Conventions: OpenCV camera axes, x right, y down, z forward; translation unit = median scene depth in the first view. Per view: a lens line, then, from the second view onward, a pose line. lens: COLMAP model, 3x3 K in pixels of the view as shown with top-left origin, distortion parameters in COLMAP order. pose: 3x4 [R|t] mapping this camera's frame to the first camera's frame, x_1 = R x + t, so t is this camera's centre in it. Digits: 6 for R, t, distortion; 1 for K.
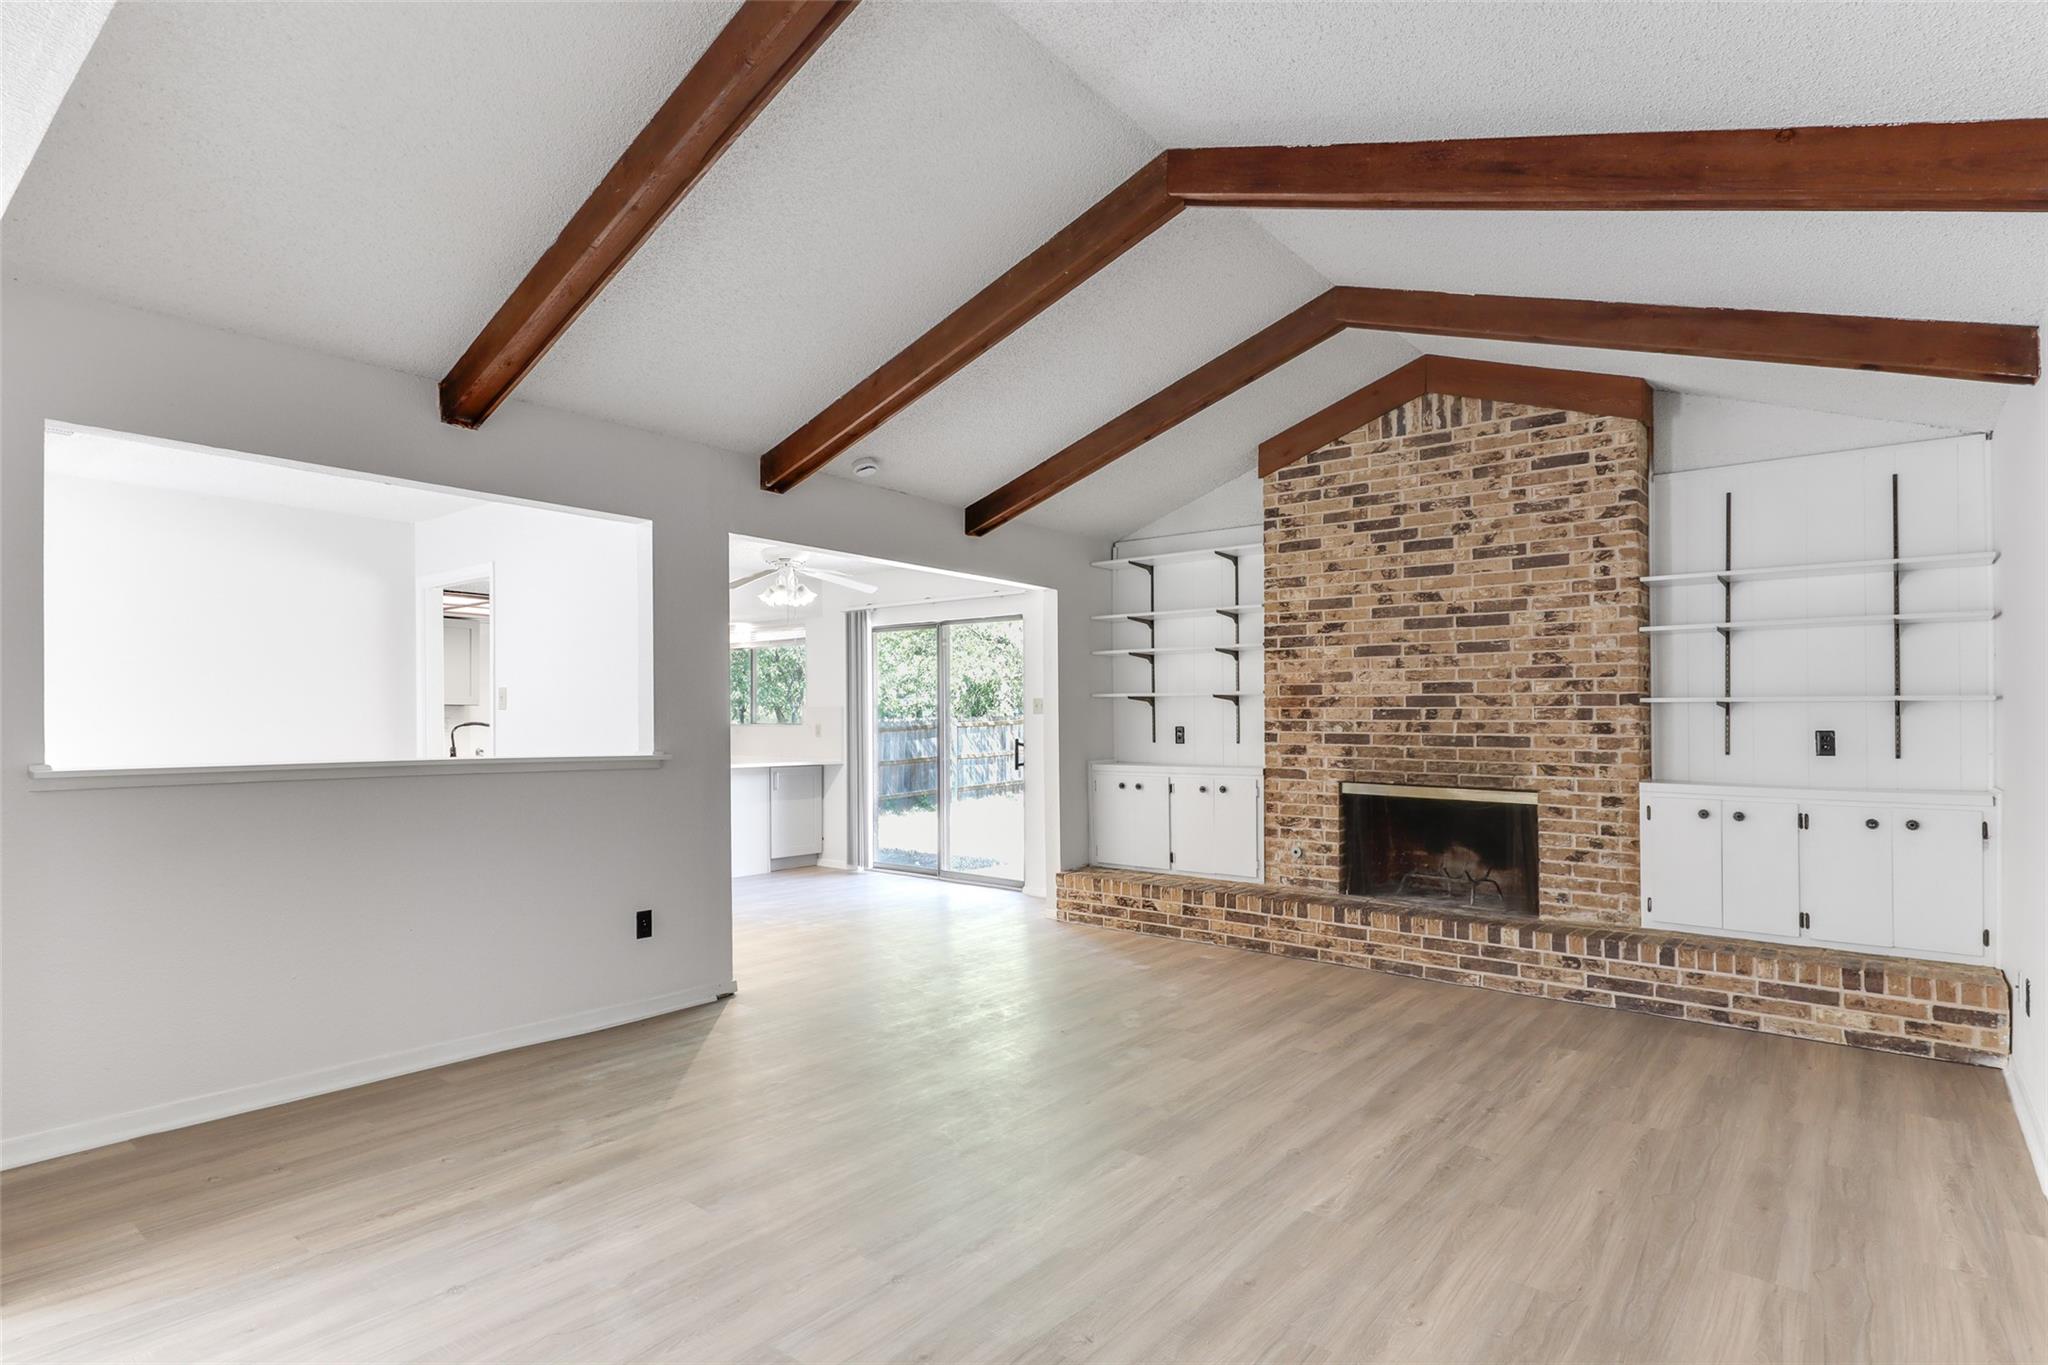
lens RADIAL K [[1026.4, 0, 1025.7], [0, 1026.4, 723.0], [0, 0, 1]] dist [0.002965, 0.000273]
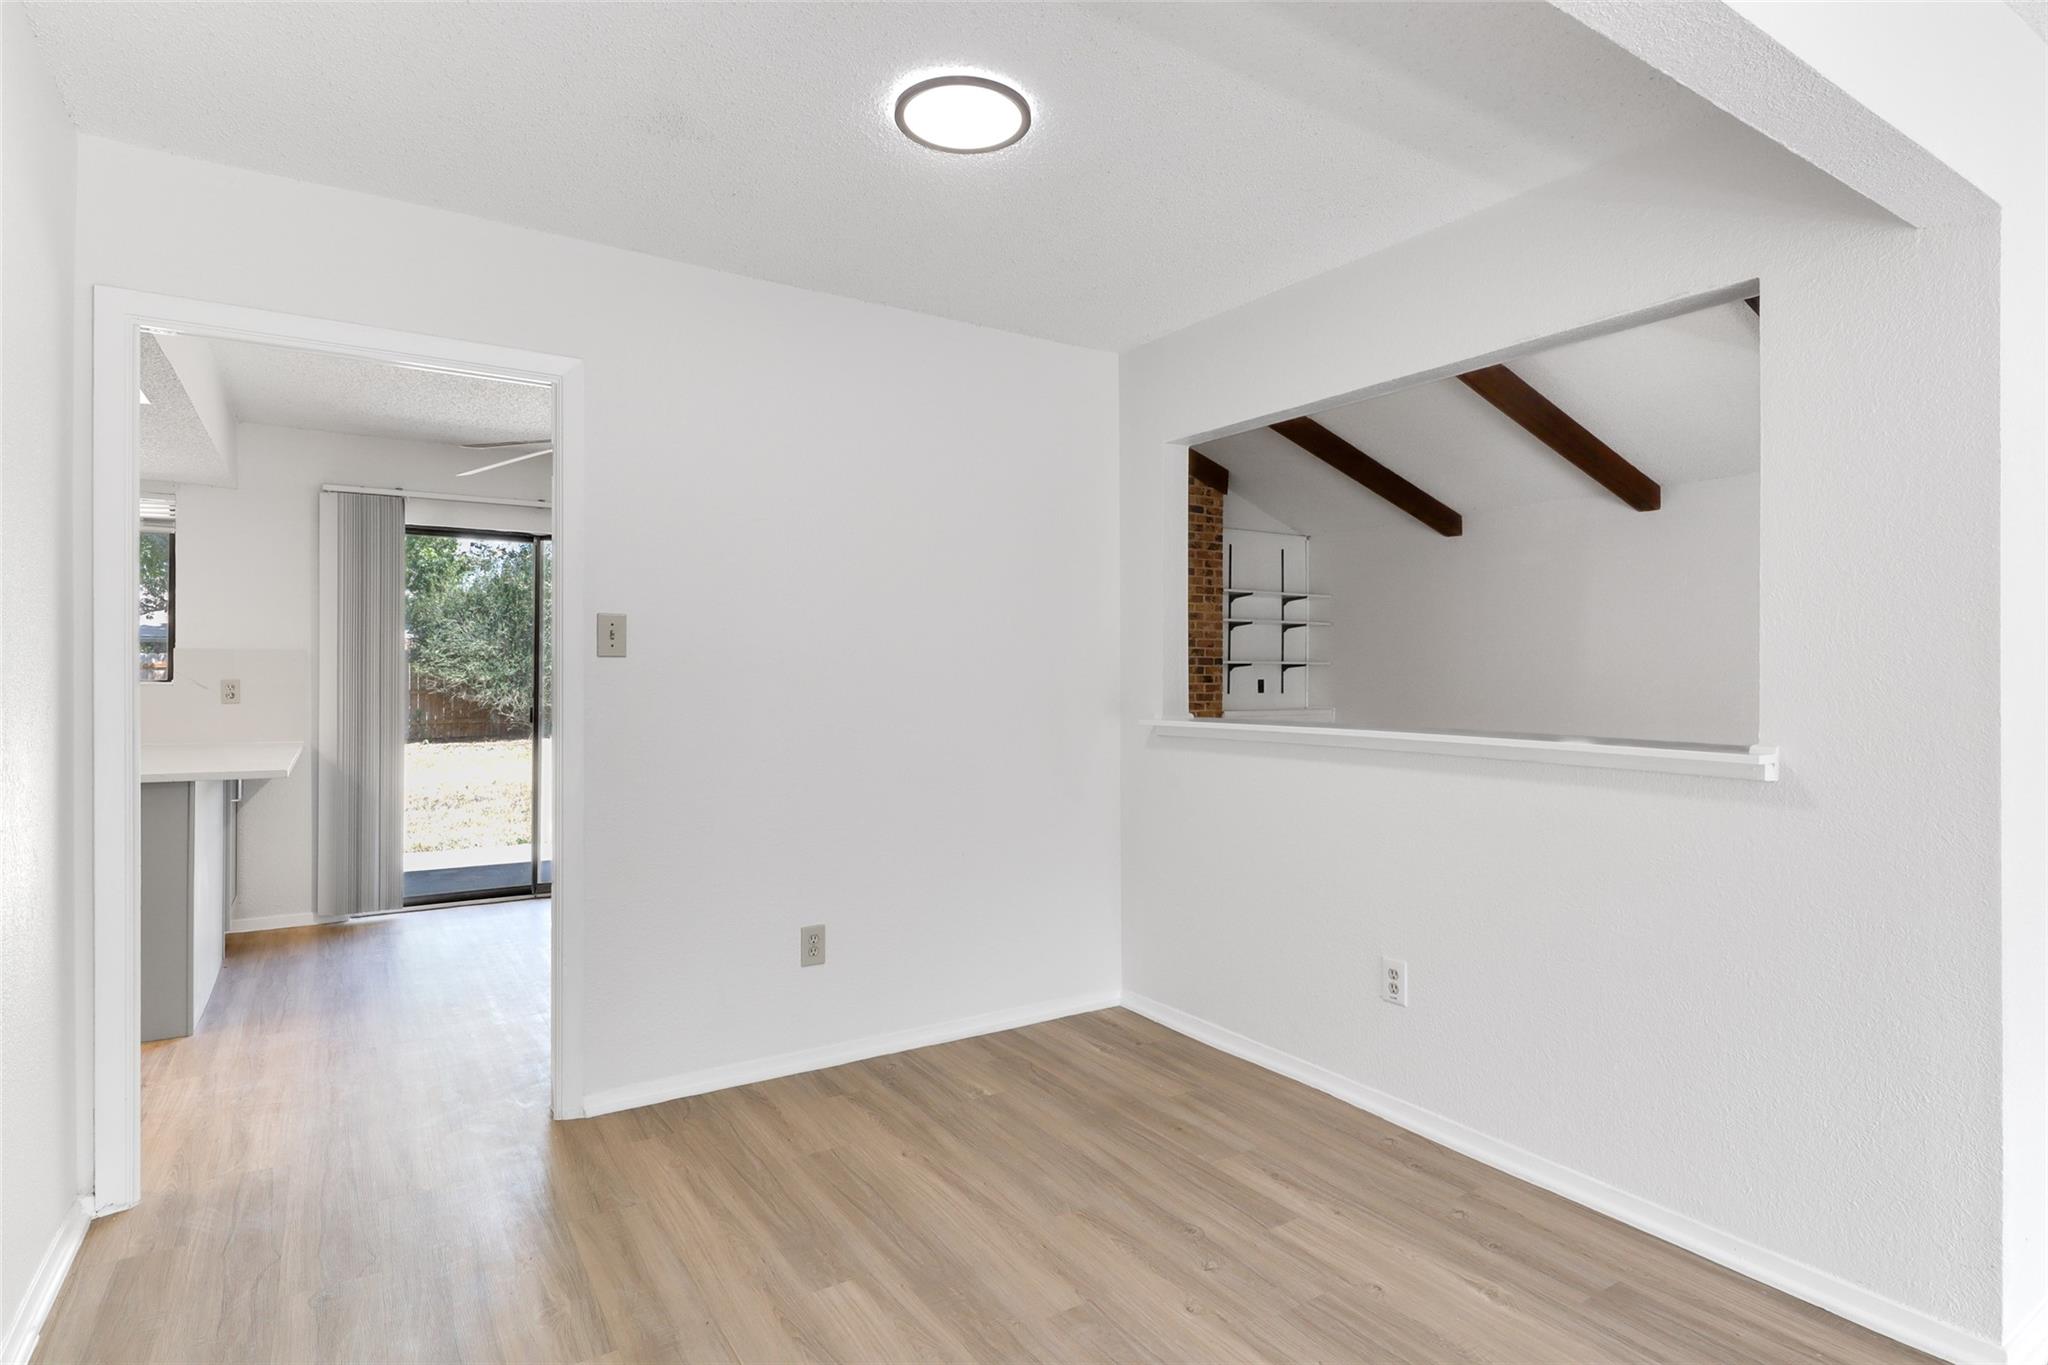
lens RADIAL K [[1062.4, 0, 1032.5], [0, 1062.4, 686.7], [0, 0, 1]] dist [0.000624, -0.000473]
pose [[0.305428, -0.014693, 0.952102, -1.123360], [-0.004765, 0.999845, 0.016959, -0.009898], [-0.952203, -0.009717, 0.305310, 0.750105]]
